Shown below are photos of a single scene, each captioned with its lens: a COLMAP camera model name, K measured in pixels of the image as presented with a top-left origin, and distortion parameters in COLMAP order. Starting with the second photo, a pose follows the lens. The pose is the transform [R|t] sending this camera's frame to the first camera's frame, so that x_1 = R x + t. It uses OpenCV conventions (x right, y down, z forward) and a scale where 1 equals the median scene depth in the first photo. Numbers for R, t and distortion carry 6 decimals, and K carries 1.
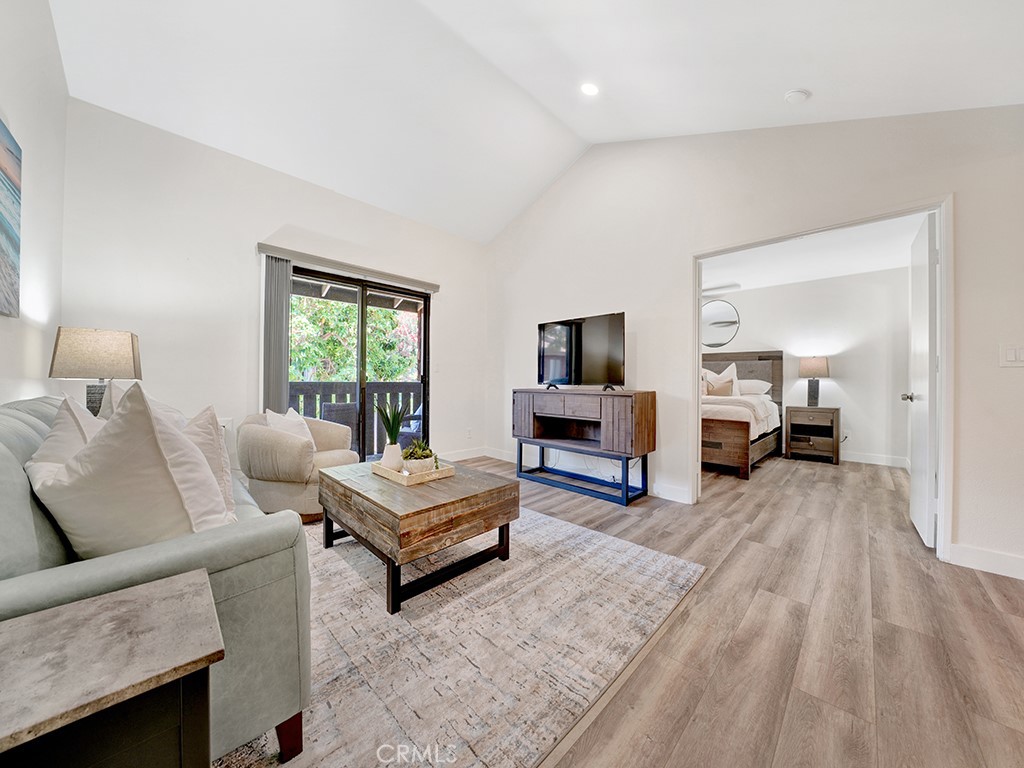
lens RADIAL K [[353.9, 0, 511.7], [0, 353.9, 381.4], [0, 0, 1]] dist [-0.023672, 0.001405]
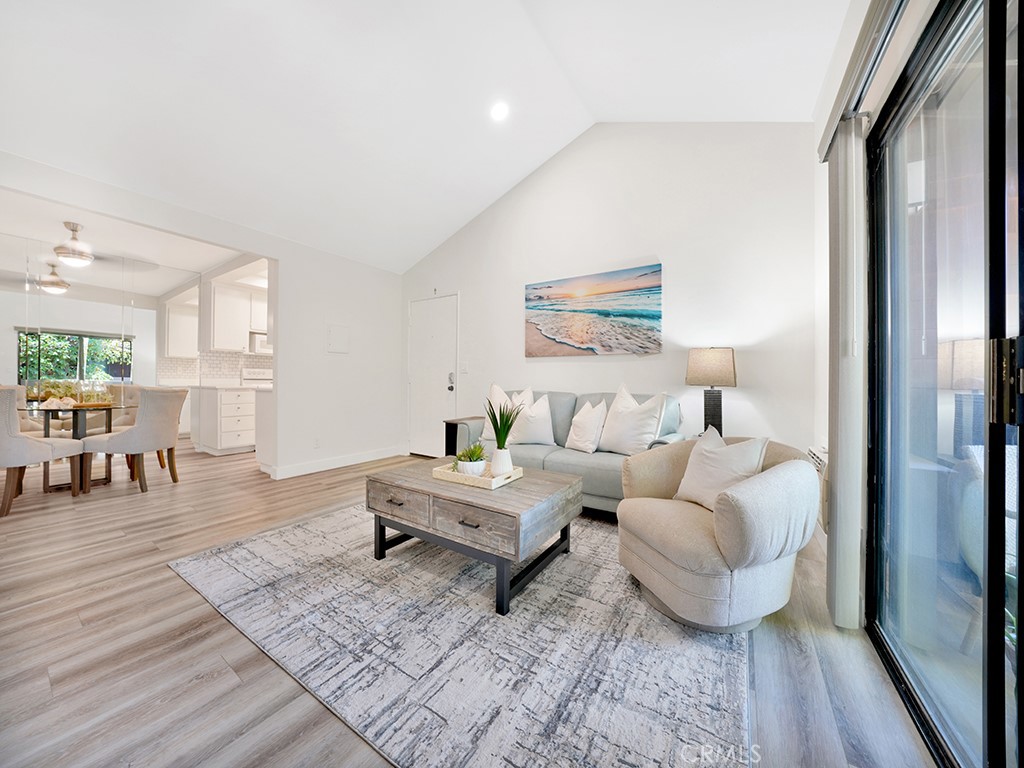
lens RADIAL K [[353.9, 0, 510.1], [0, 353.9, 385.2], [0, 0, 1]] dist [-0.023672, 0.001405]
pose [[-0.977987, -0.019717, -0.207730, -0.115402], [-0.021616, 0.999743, 0.006878, -0.000063], [0.207541, 0.011217, -0.978162, 1.391020]]
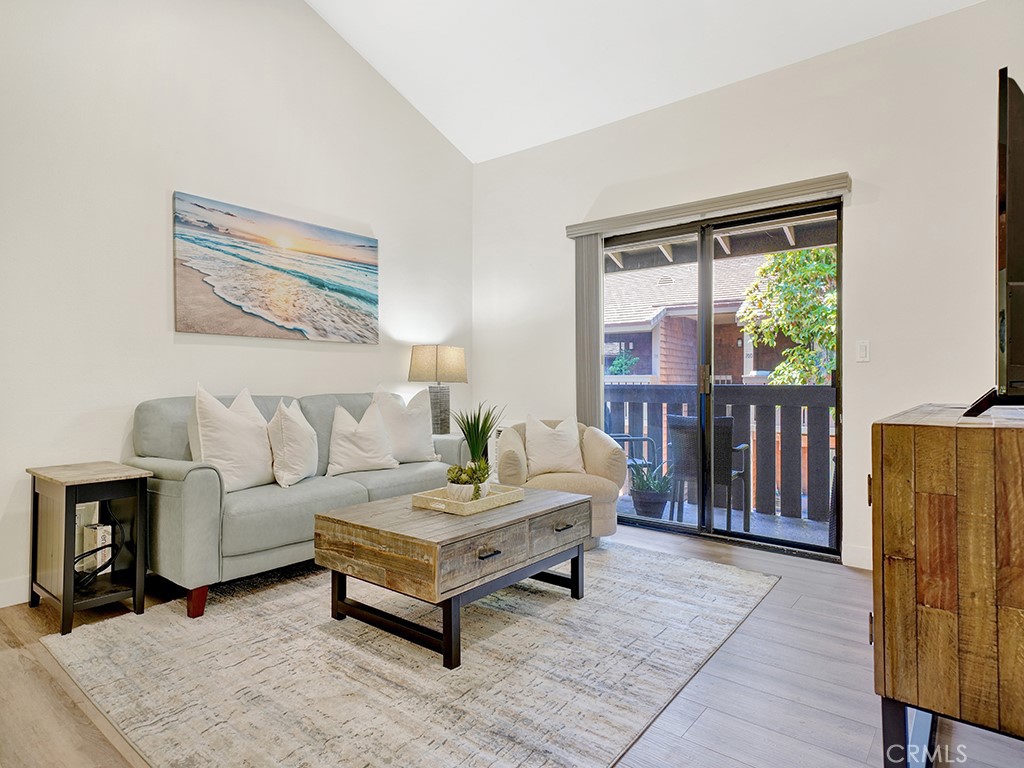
lens RADIAL K [[579.7, 0, 513.0], [0, 579.7, 382.6], [0, 0, 1]] dist [0.016460, 0.005549]
pose [[0.108065, -0.006272, -0.994124, 0.689835], [-0.001541, 0.999978, -0.006477, 0.006871], [0.994143, 0.002232, 0.108053, 0.677125]]
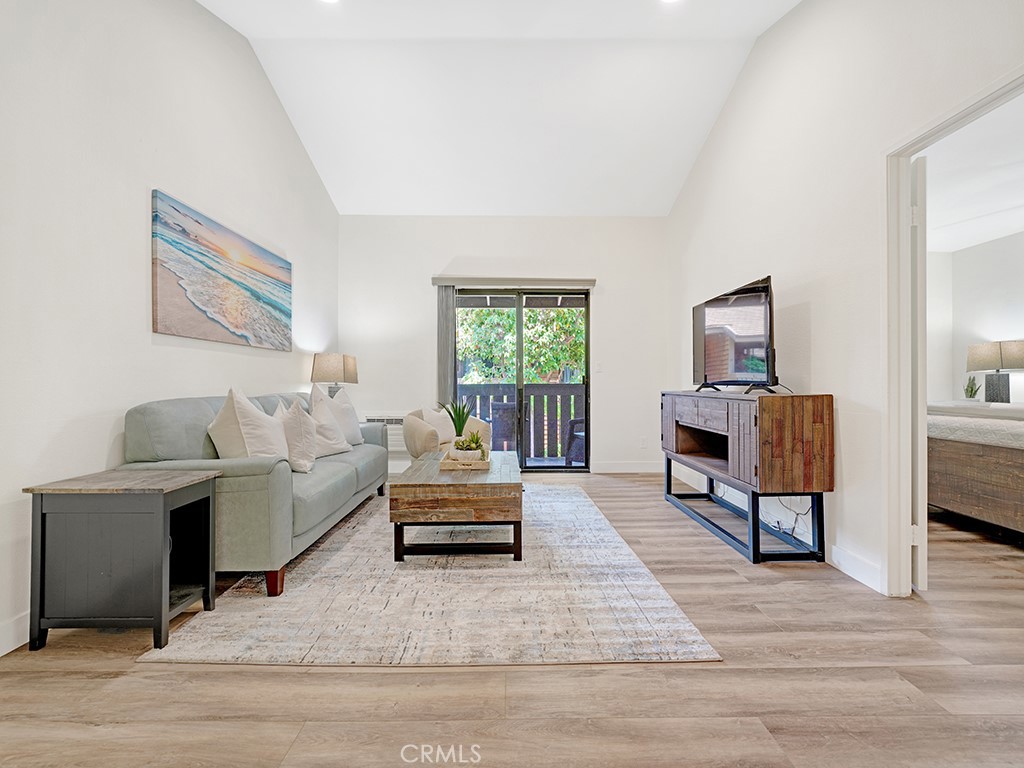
lens RADIAL K [[407.2, 0, 512.7], [0, 407.2, 381.9], [0, 0, 1]] dist [-0.008362, 0.002570]
pose [[0.716586, -0.011016, -0.697412, 0.527807], [0.008243, 0.999939, -0.007325, 0.006349], [0.697450, -0.000500, 0.716633, 0.112195]]
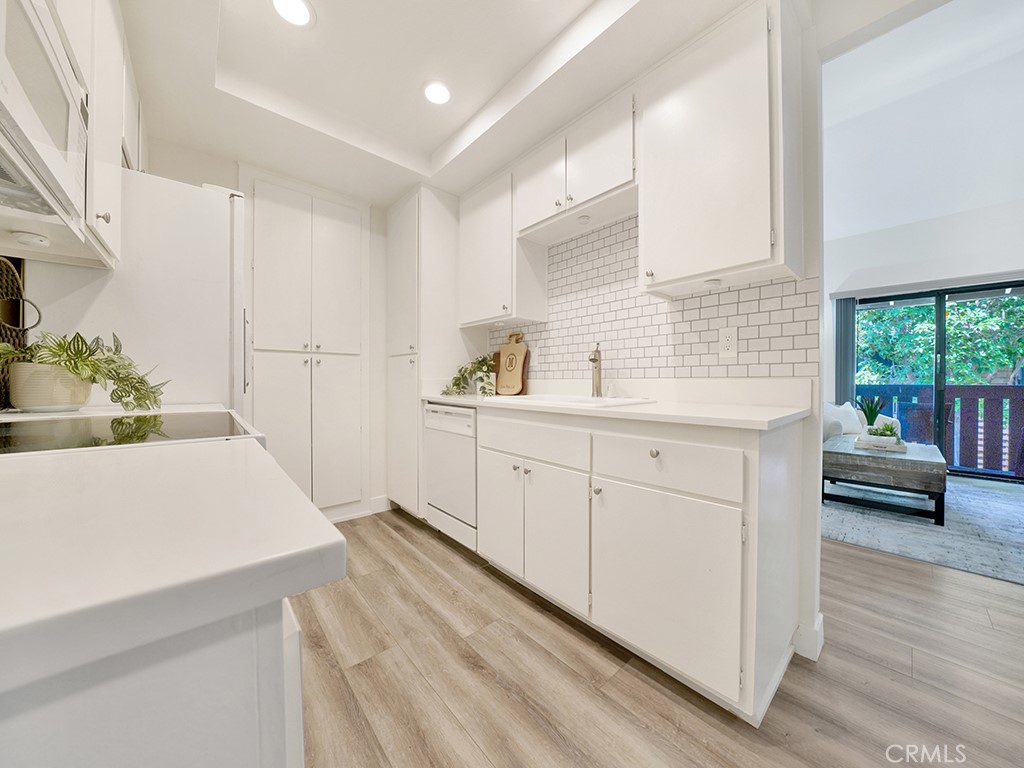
lens RADIAL K [[353.9, 0, 514.0], [0, 353.9, 389.9], [0, 0, 1]] dist [-0.023672, 0.001405]
pose [[-0.069771, 0.007573, -0.997534, 0.874947], [0.003288, 0.999968, 0.007361, 0.008794], [0.997558, -0.002766, -0.069793, -0.285802]]
